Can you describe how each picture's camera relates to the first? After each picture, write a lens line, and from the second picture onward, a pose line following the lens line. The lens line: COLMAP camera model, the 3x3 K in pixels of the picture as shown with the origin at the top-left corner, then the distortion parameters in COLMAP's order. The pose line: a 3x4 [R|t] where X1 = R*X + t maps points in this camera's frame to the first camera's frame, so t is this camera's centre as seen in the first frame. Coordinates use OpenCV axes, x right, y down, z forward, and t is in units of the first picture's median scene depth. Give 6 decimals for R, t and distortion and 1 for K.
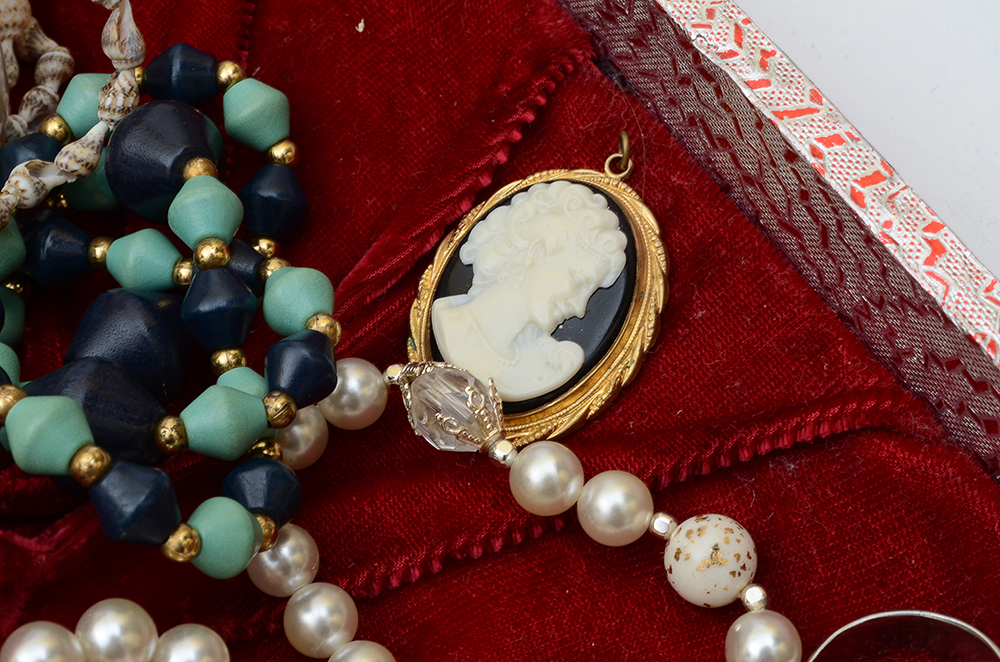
lens RADIAL K [[2149.0, 0, 500.0], [0, 2149.0, 331.0], [0, 0, 1]] dist [0.030008, -0.051383]
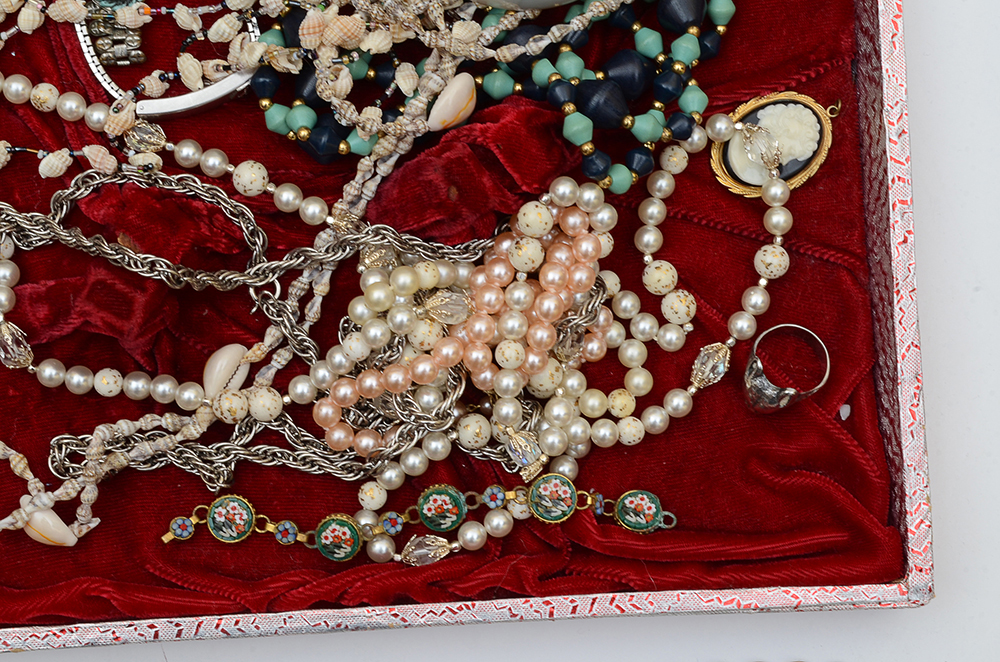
lens RADIAL K [[2149.0, 0, 500.0], [0, 2149.0, 331.0], [0, 0, 1]] dist [0.030008, -0.051383]
pose [[0.838734, 0.520220, 0.160925, -0.563241], [-0.536165, 0.737308, 0.410979, -0.743830], [0.095148, -0.430985, 0.897329, -1.431755]]
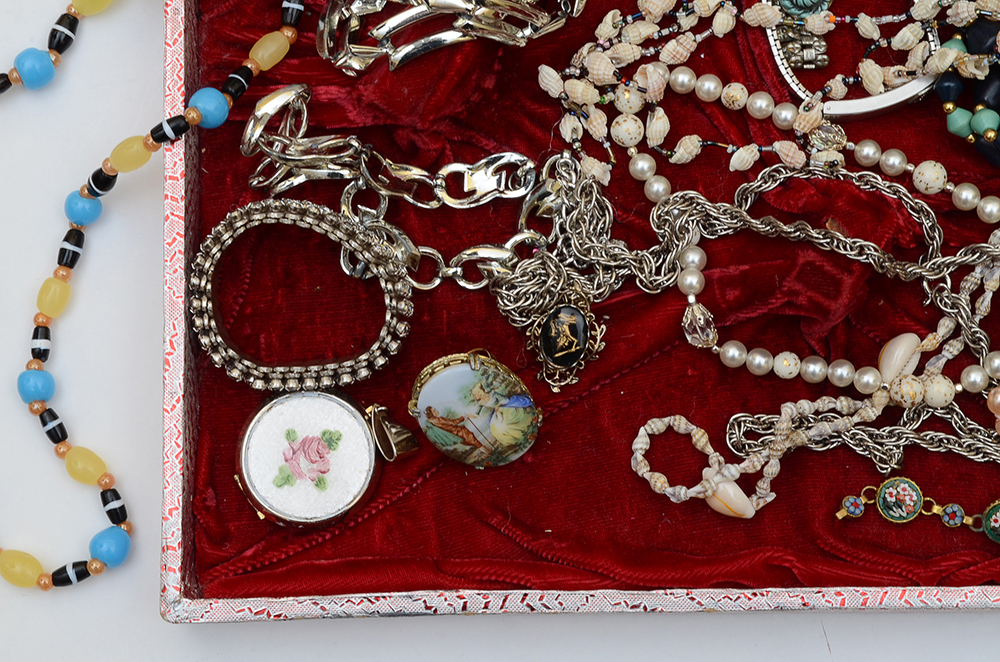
lens RADIAL K [[2251.9, 0, 500.0], [0, 2251.9, 331.0], [0, 0, 1]] dist [0.056090, -0.123585]
pose [[0.823591, 0.561538, 0.079830, -1.059000], [-0.543911, 0.742029, 0.391861, -0.340907], [0.160808, -0.366154, 0.916555, -1.844647]]
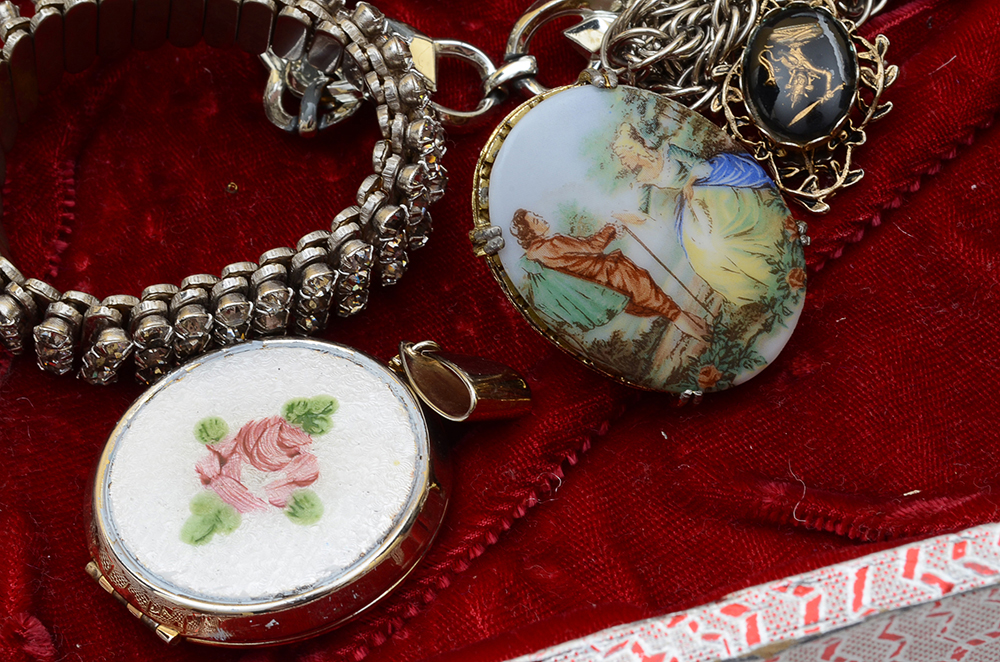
lens RADIAL K [[2149.0, 0, 500.0], [0, 2149.0, 331.0], [0, 0, 1]] dist [0.030008, -0.051383]
pose [[0.933477, 0.301544, -0.194142, -0.648234], [-0.315727, 0.947732, -0.046052, 0.960895], [0.170108, 0.104284, 0.979892, -0.378130]]
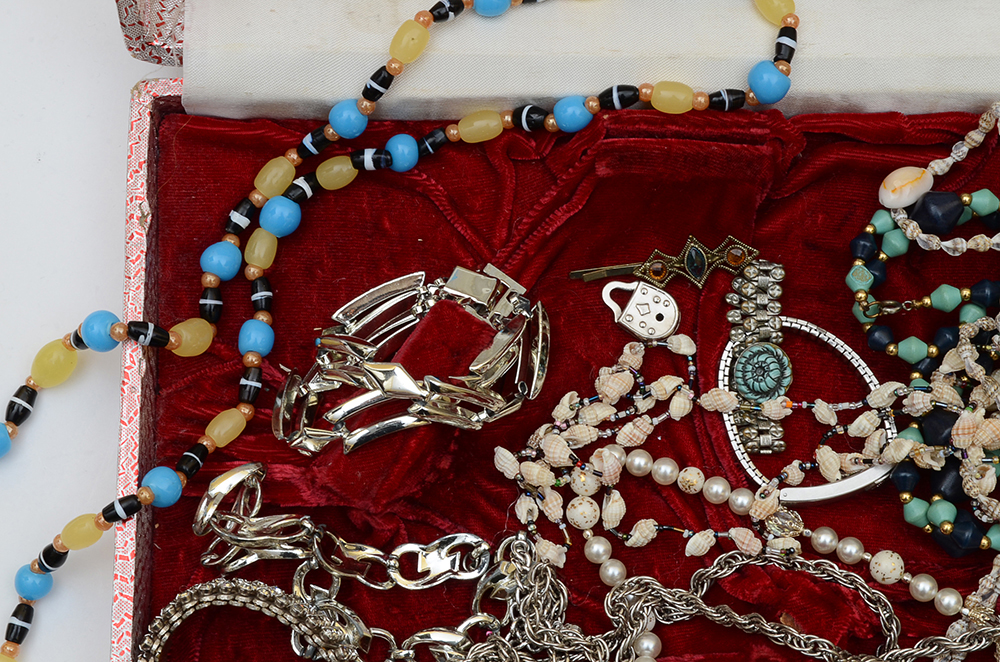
lens RADIAL K [[2251.9, 0, 500.0], [0, 2251.9, 331.0], [0, 0, 1]] dist [0.056090, -0.123585]
pose [[0.814894, 0.579422, 0.014769, -1.101333], [-0.554848, 0.772458, 0.308954, -0.495890], [0.167607, -0.259959, 0.950962, -1.766698]]
